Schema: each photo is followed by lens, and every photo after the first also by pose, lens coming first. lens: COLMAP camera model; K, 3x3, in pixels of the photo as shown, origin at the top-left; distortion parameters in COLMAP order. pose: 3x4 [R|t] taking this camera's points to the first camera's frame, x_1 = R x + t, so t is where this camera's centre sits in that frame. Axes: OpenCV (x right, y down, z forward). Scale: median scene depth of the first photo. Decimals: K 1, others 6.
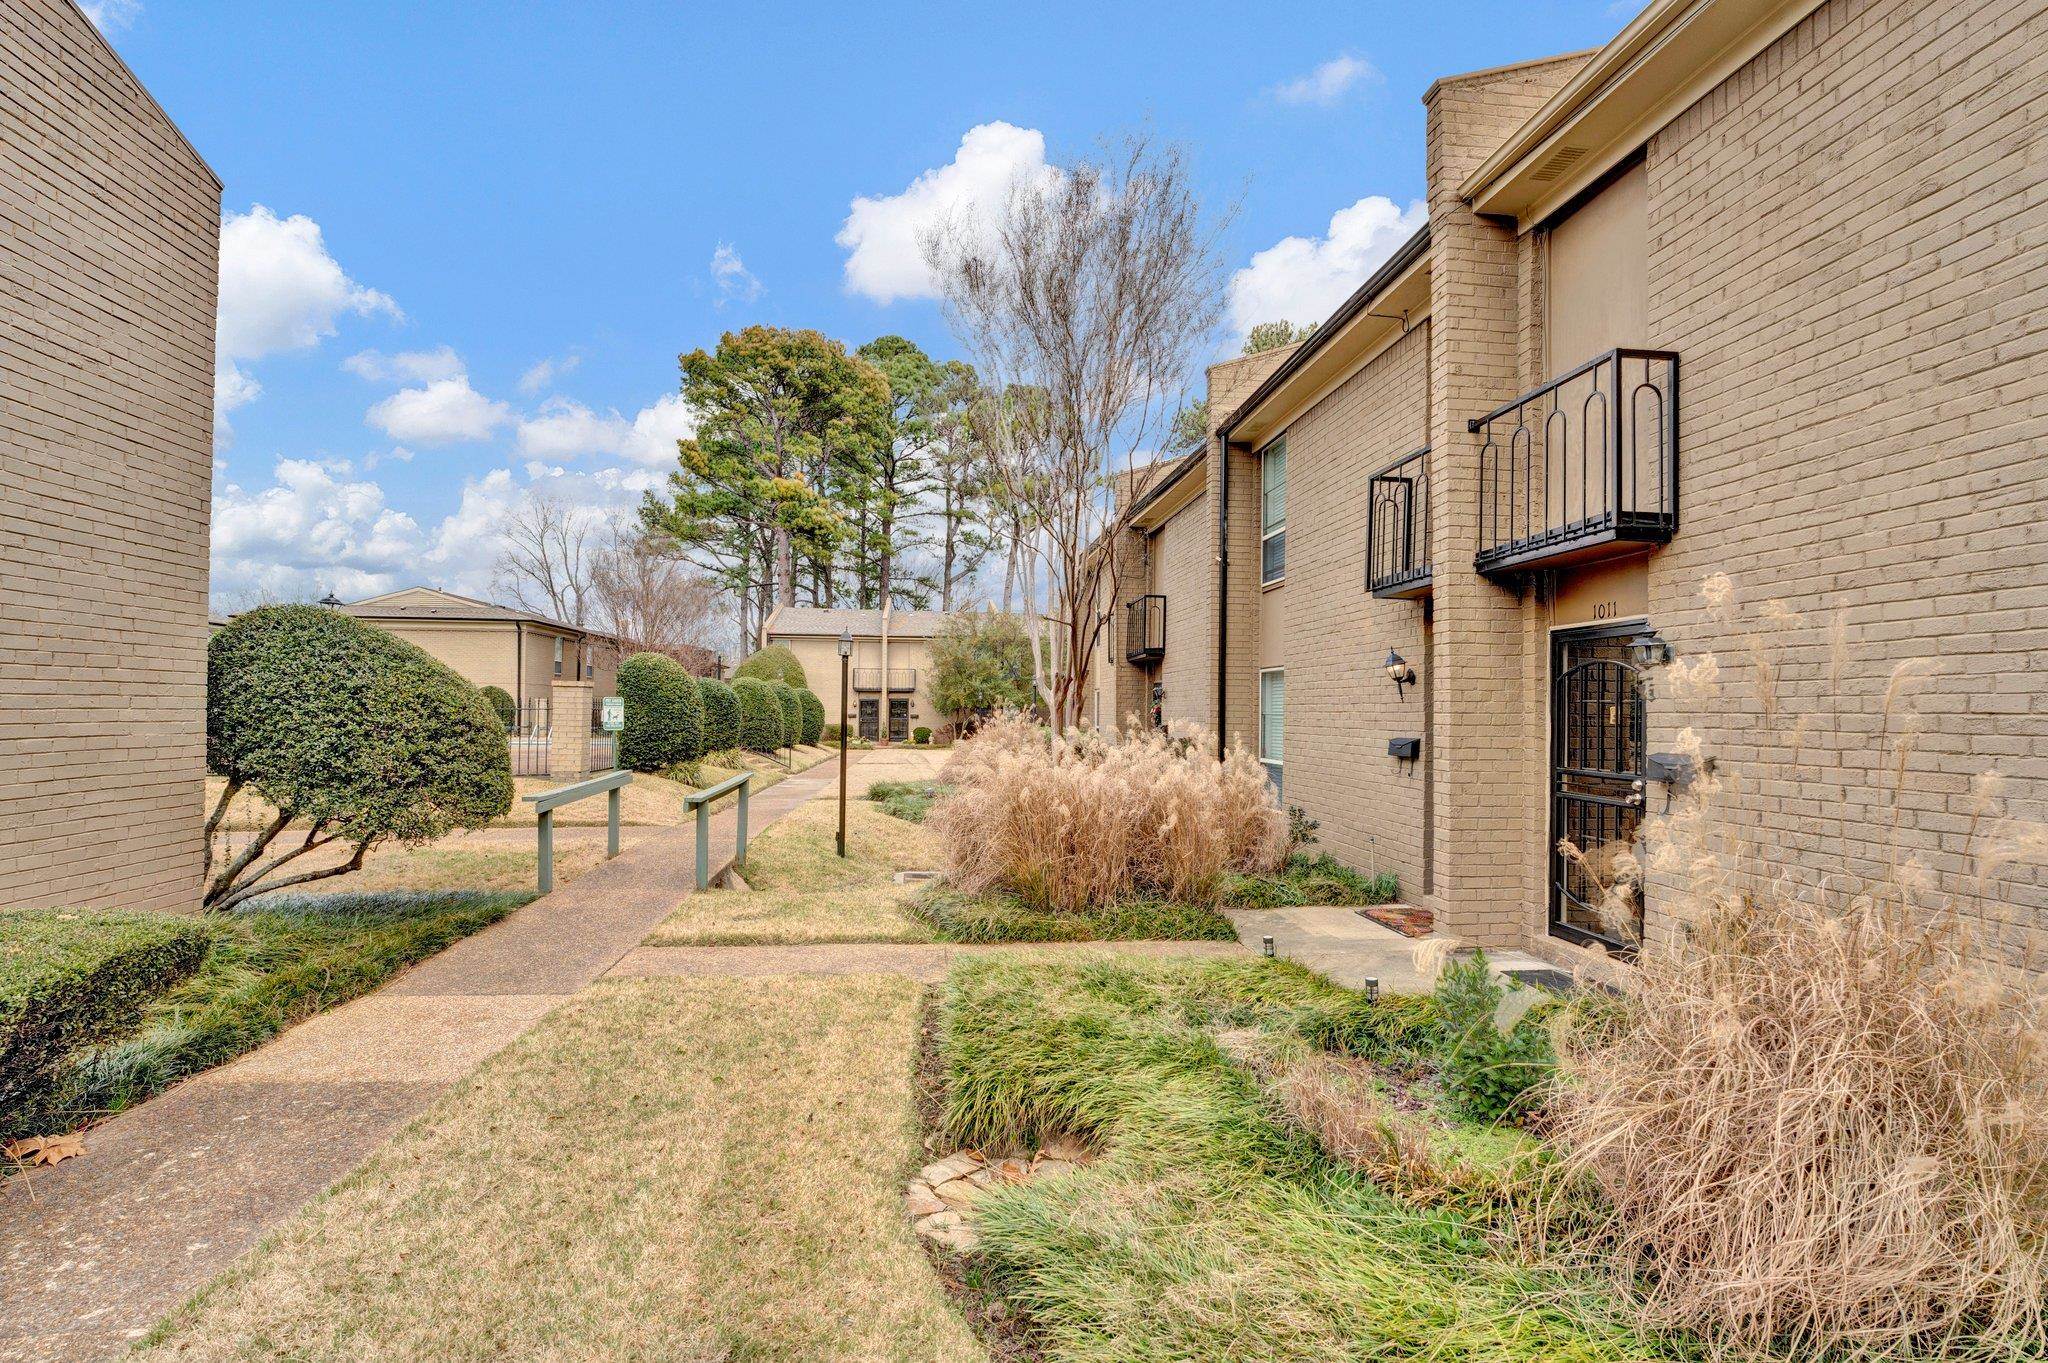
lens RADIAL K [[952.8, 0, 1026.7], [0, 952.8, 694.6], [0, 0, 1]] dist [-0.017310, 0.001424]
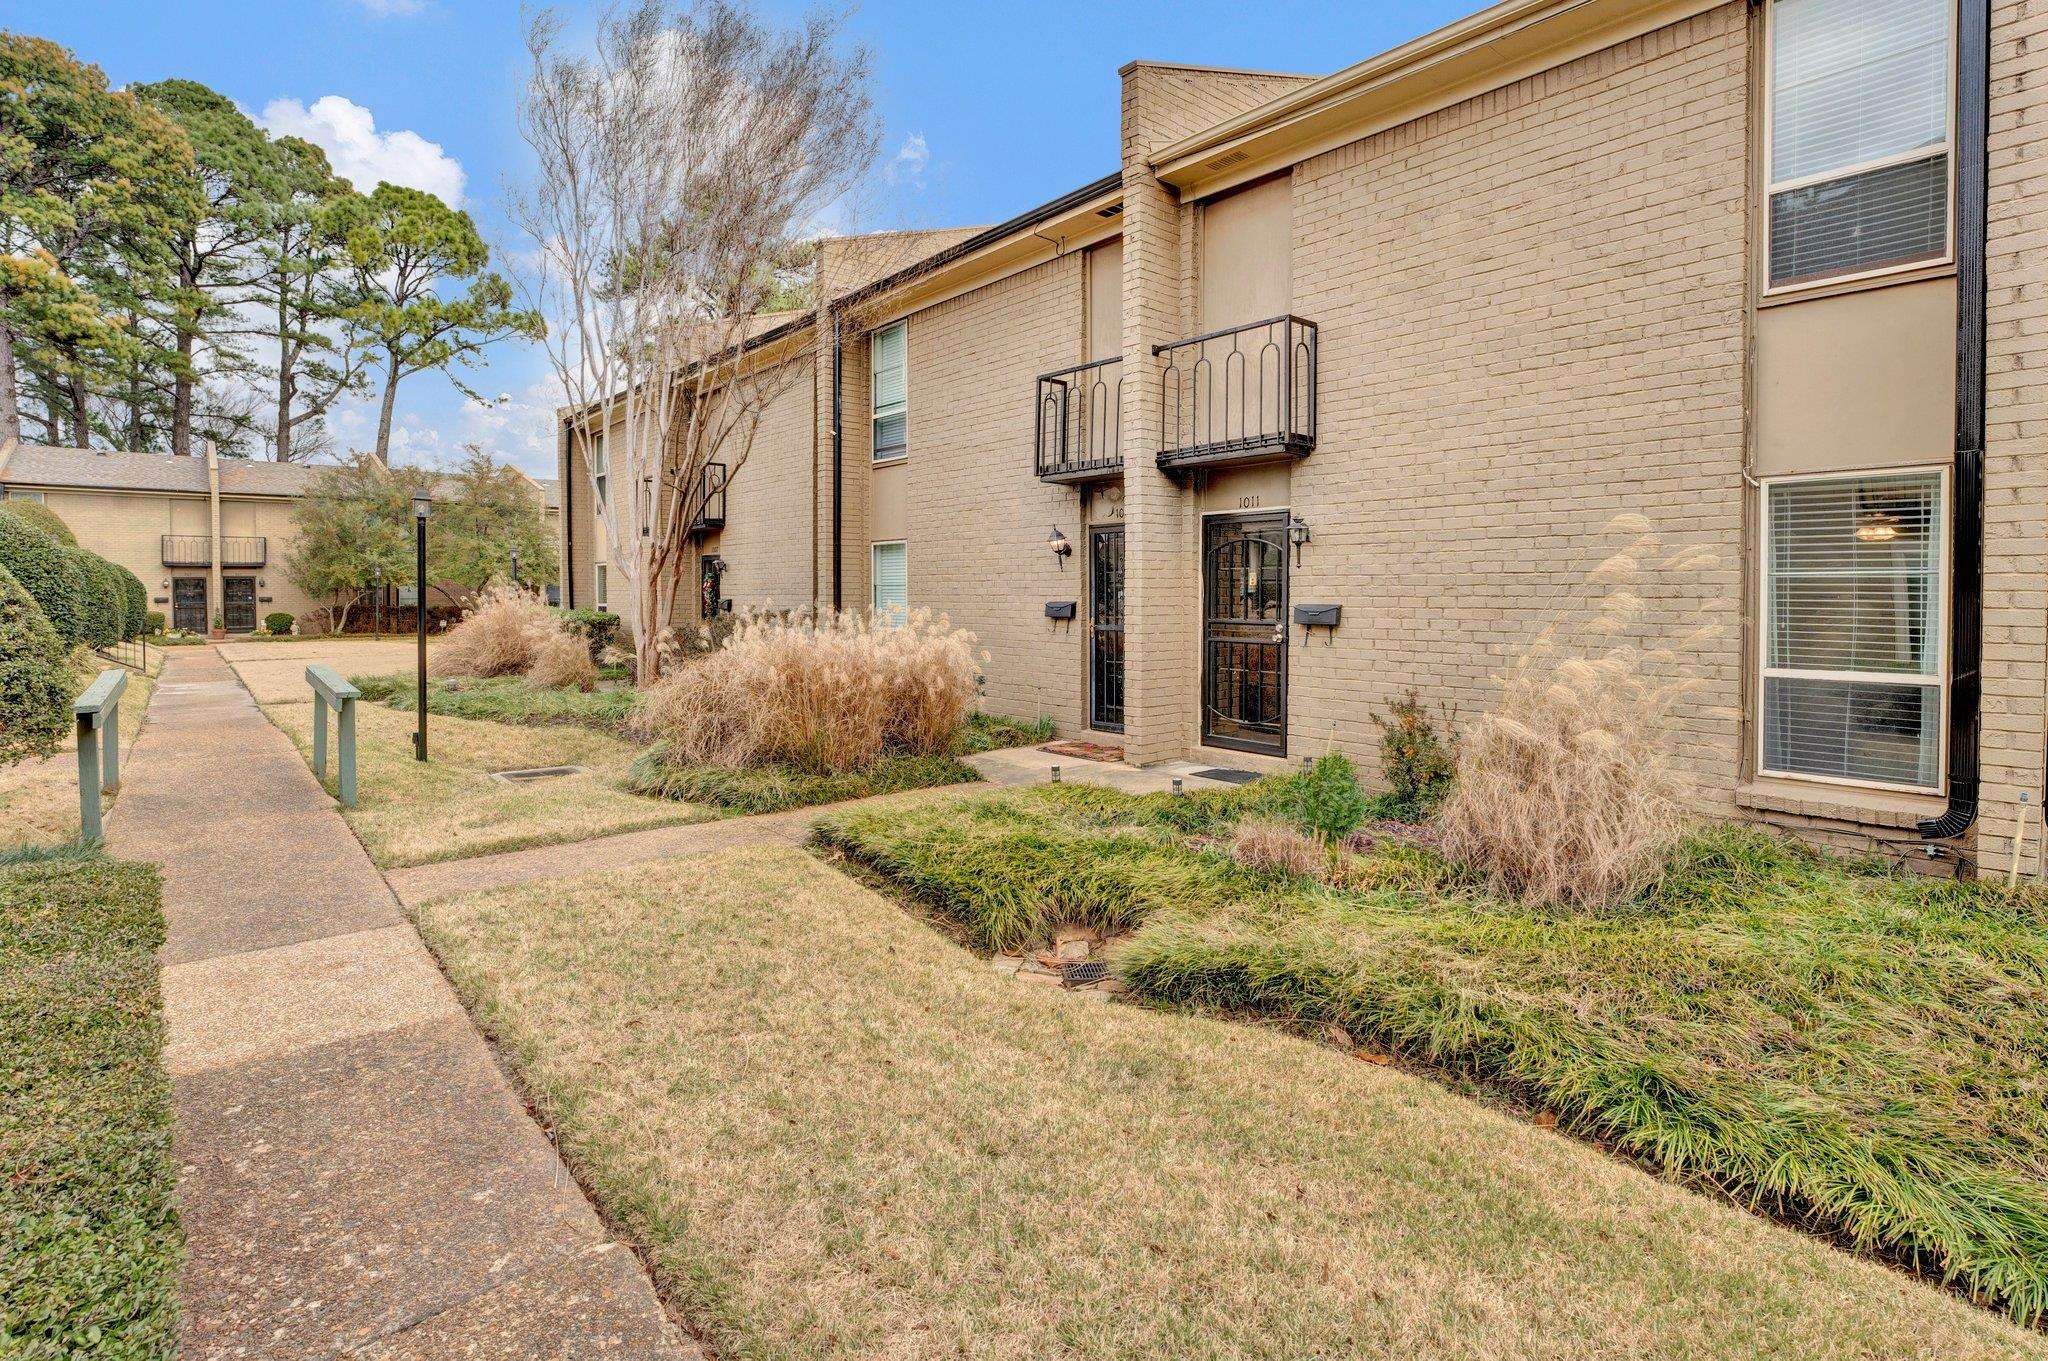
lens RADIAL K [[998.1, 0, 1024.0], [0, 998.1, 612.4], [0, 0, 1]] dist [-0.024929, 0.011301]
pose [[0.825112, -0.024448, 0.564439, -0.421541], [0.001321, 0.999144, 0.041346, 0.009239], [-0.564967, -0.033370, 0.824438, -0.003032]]
